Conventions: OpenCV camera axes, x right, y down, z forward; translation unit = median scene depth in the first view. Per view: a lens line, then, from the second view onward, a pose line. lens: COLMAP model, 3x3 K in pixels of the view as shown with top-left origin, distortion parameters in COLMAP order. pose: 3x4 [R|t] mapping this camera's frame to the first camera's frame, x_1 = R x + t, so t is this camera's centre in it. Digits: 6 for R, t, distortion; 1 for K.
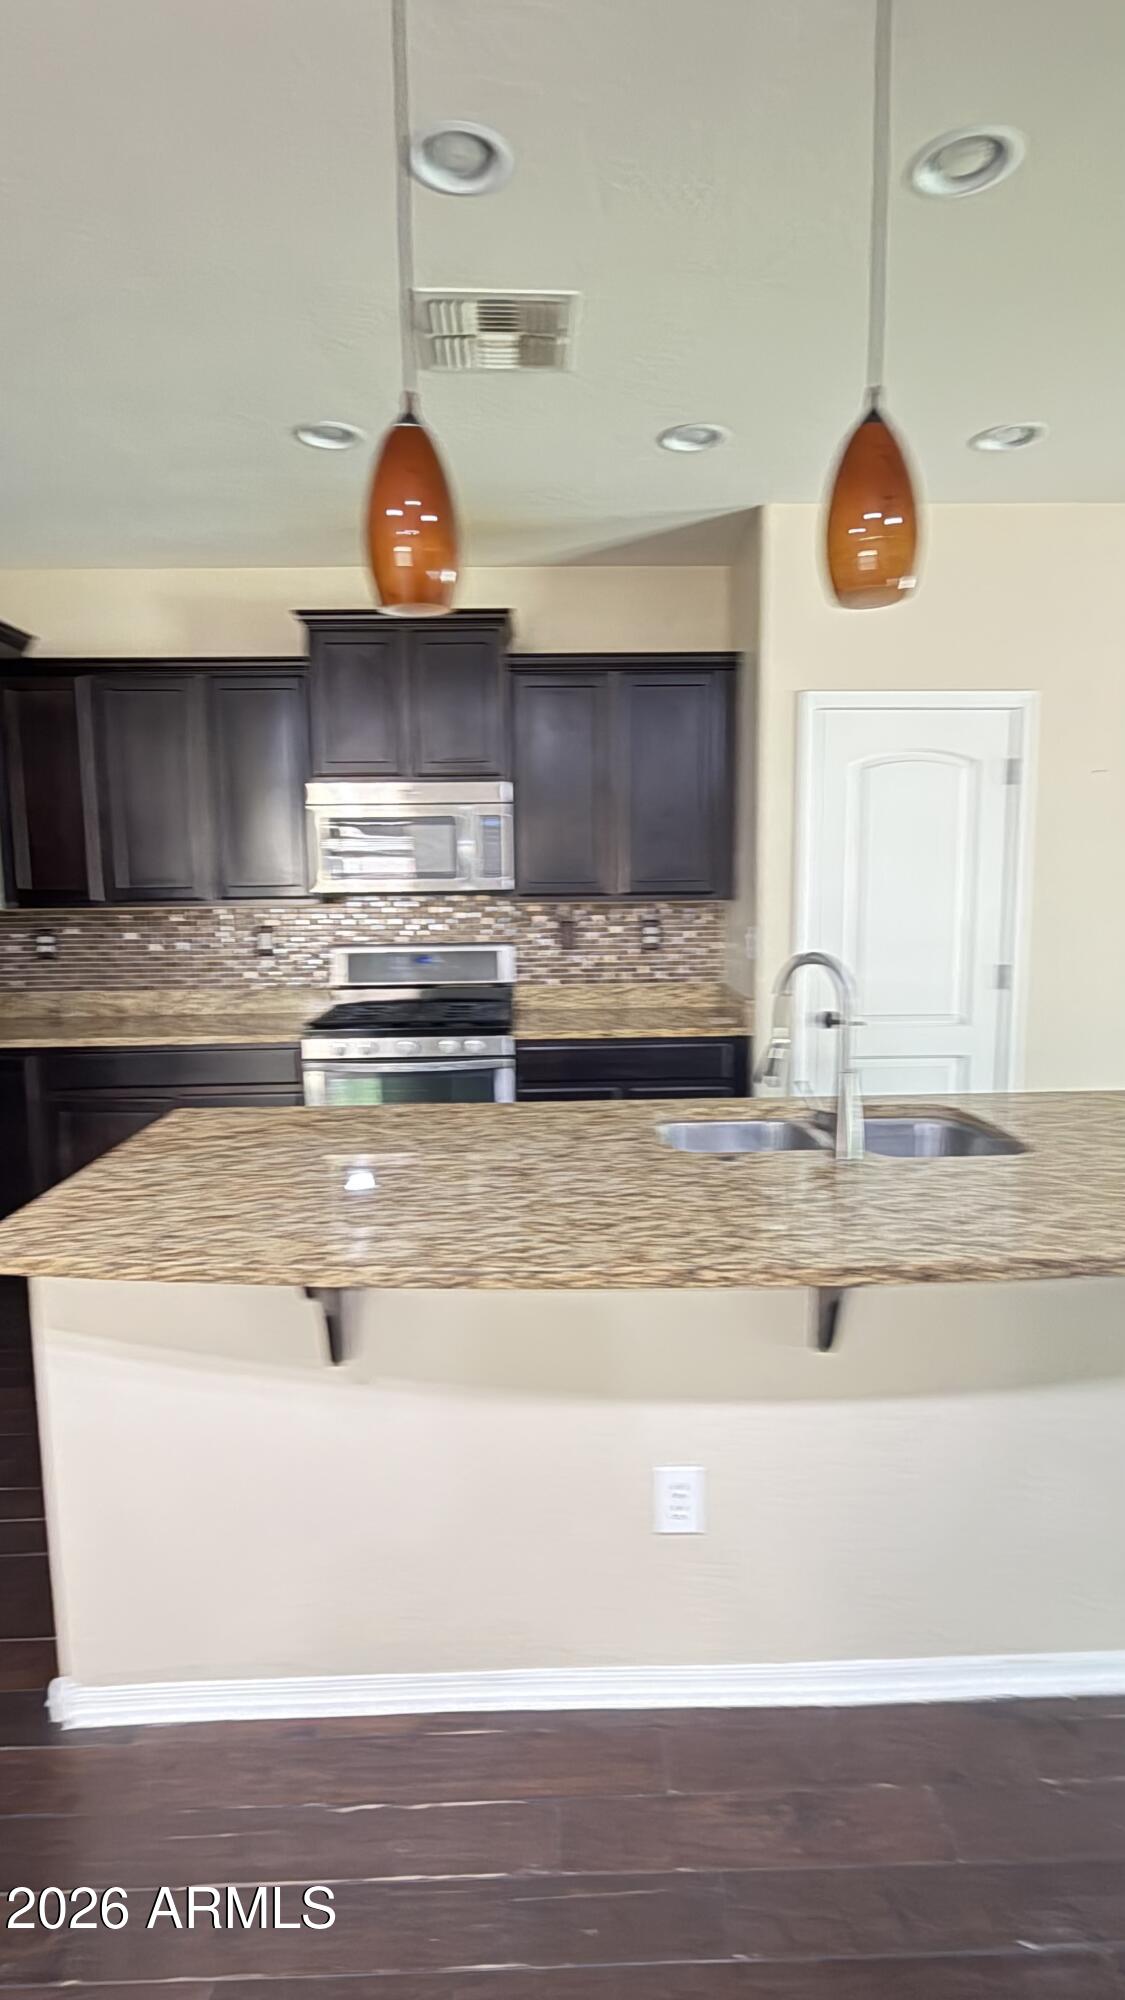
lens RADIAL K [[1022.6, 0, 564.6], [0, 1022.6, 1001.6], [0, 0, 1]] dist [0.000209, 0.000070]
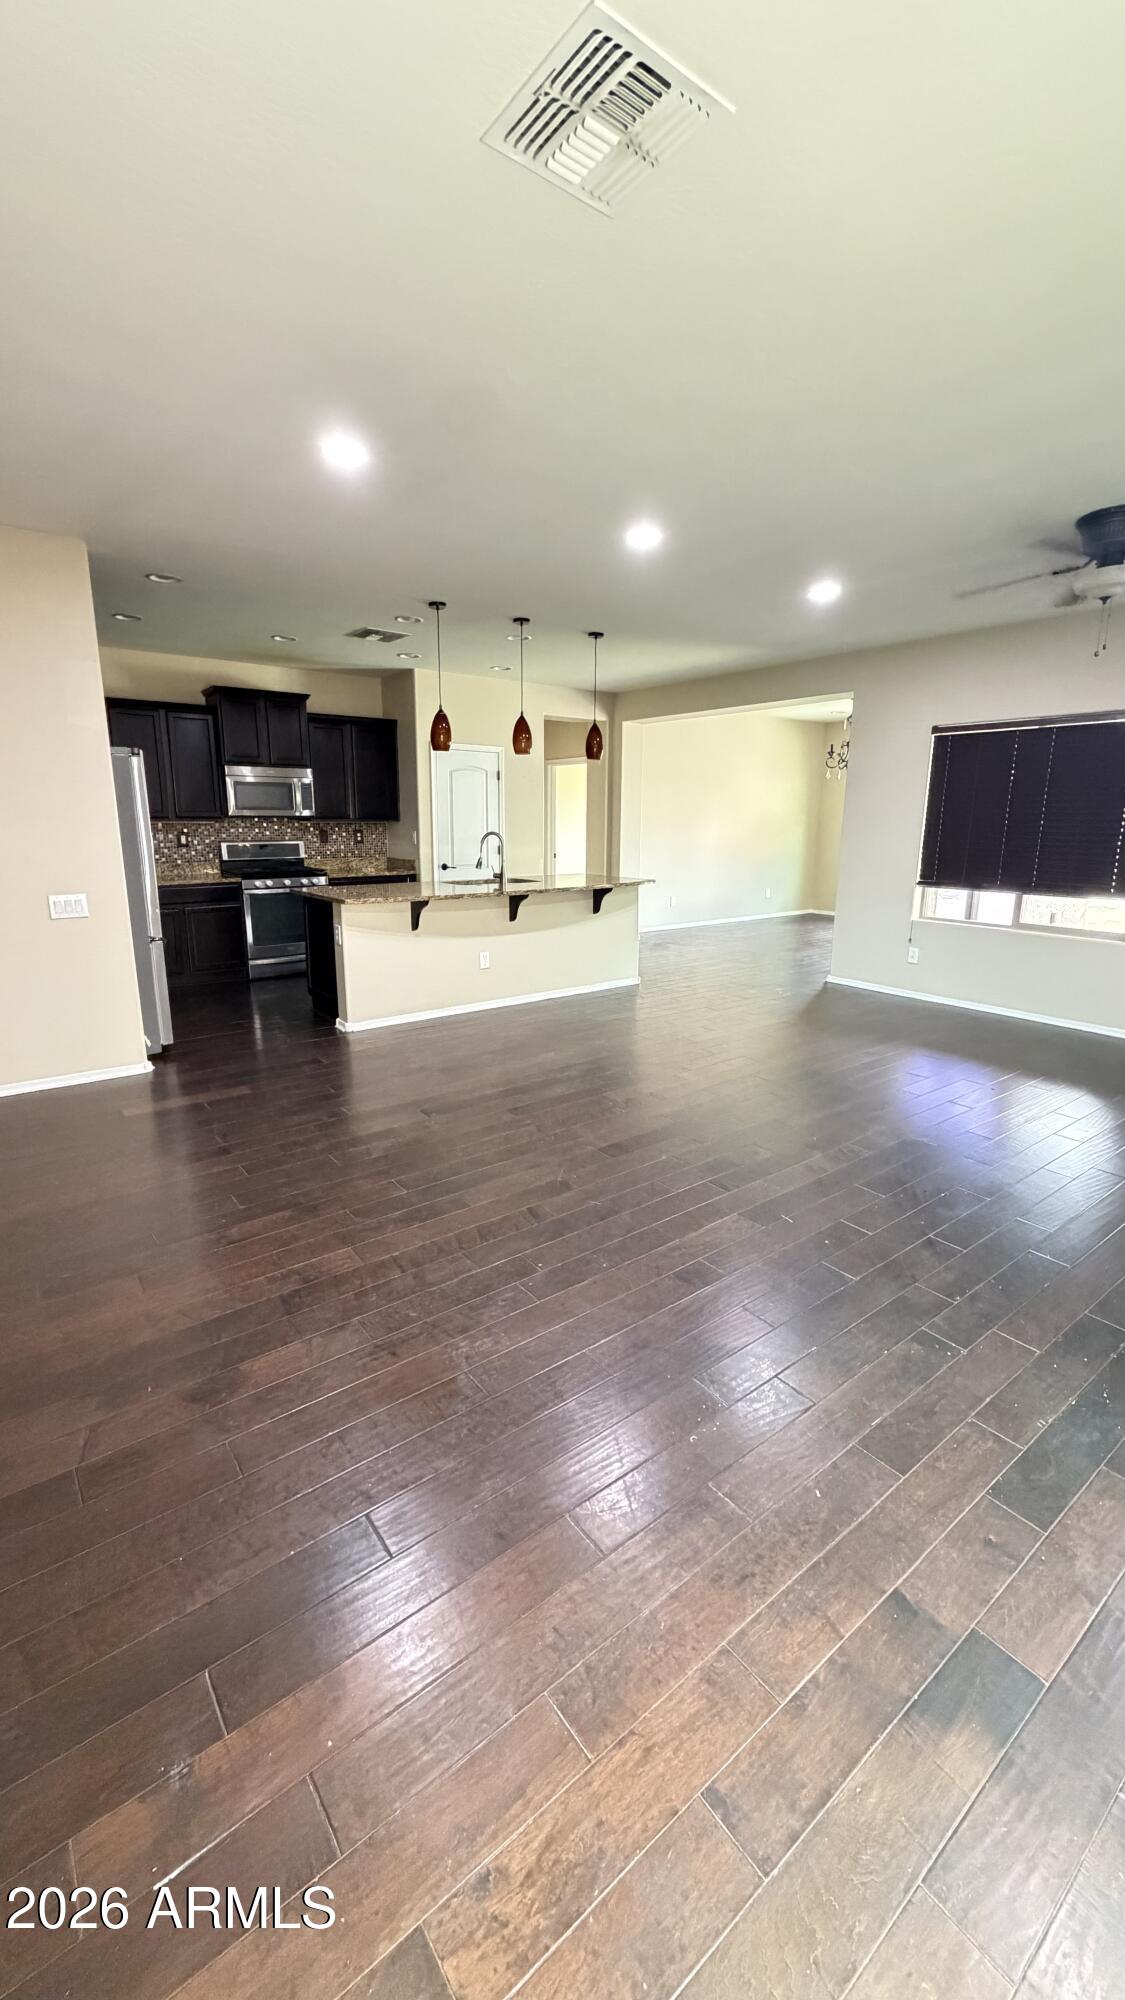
lens RADIAL K [[798.4, 0, 561.1], [0, 798.4, 995.8], [0, 0, 1]] dist [0.000944, 0.000028]
pose [[0.805377, -0.116911, 0.581120, -1.338978], [0.057189, 0.991109, 0.120134, 0.213242], [-0.589998, -0.063519, 0.804902, -1.585897]]
